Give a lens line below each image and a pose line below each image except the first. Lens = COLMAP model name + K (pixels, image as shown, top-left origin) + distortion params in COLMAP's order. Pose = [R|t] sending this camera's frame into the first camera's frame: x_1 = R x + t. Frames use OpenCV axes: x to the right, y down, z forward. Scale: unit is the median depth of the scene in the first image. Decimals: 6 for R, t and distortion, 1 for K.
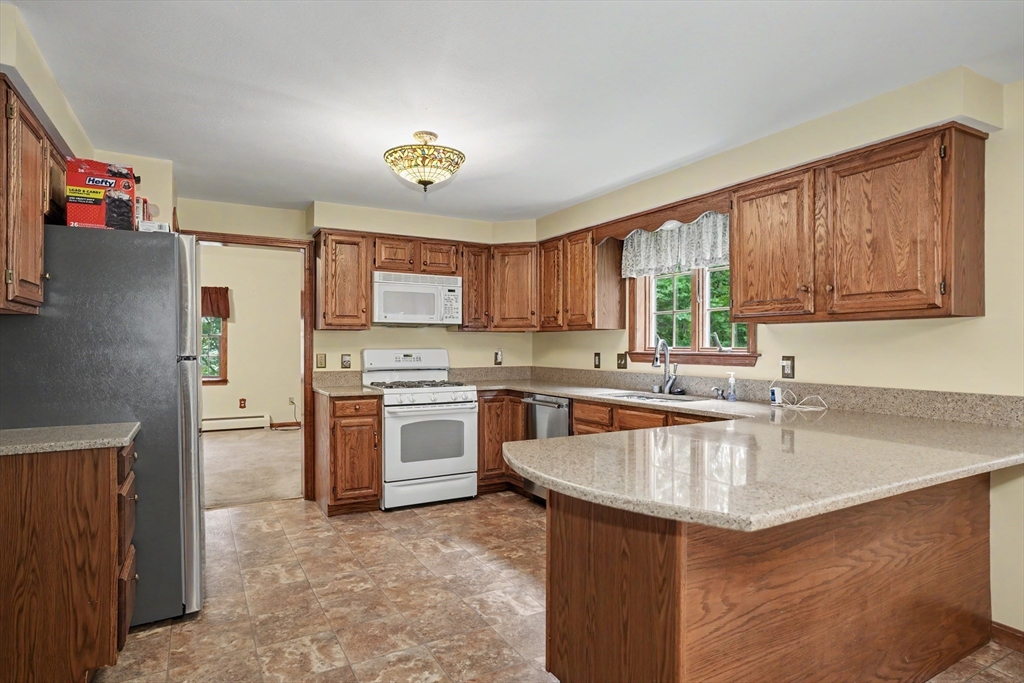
lens RADIAL K [[560.9, 0, 494.7], [0, 560.9, 341.8], [0, 0, 1]] dist [-0.061921, 0.039624]
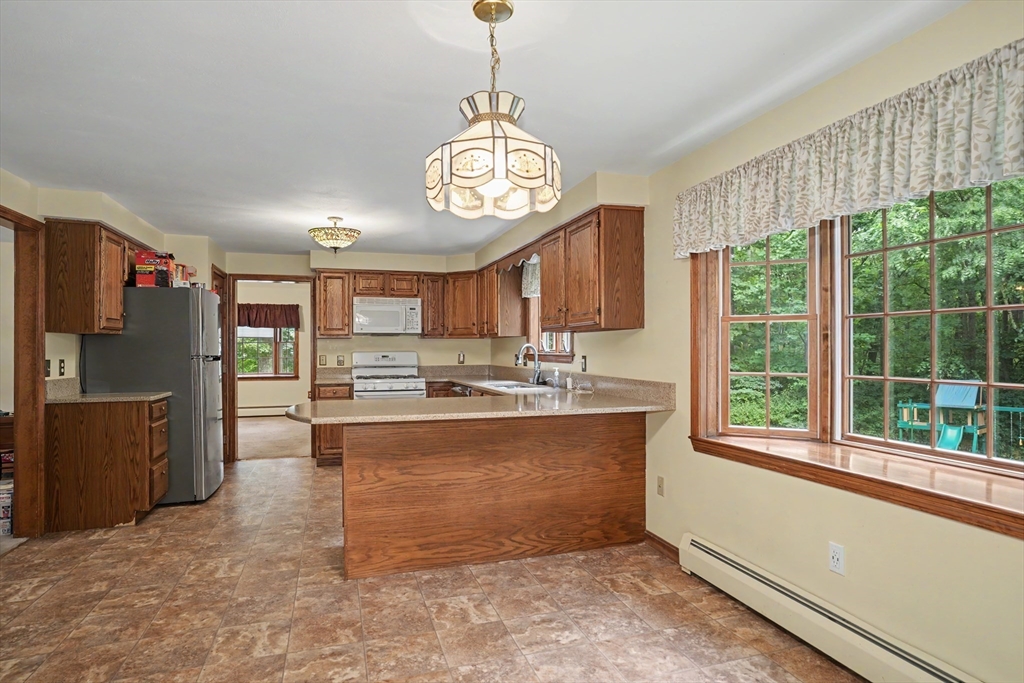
lens RADIAL K [[560.9, 0, 494.7], [0, 560.9, 341.8], [0, 0, 1]] dist [-0.061921, 0.039624]
pose [[0.977126, -0.007629, -0.212524, 0.441480], [0.006489, 0.999961, -0.006063, -0.001509], [0.212561, 0.004546, 0.977137, -0.313000]]
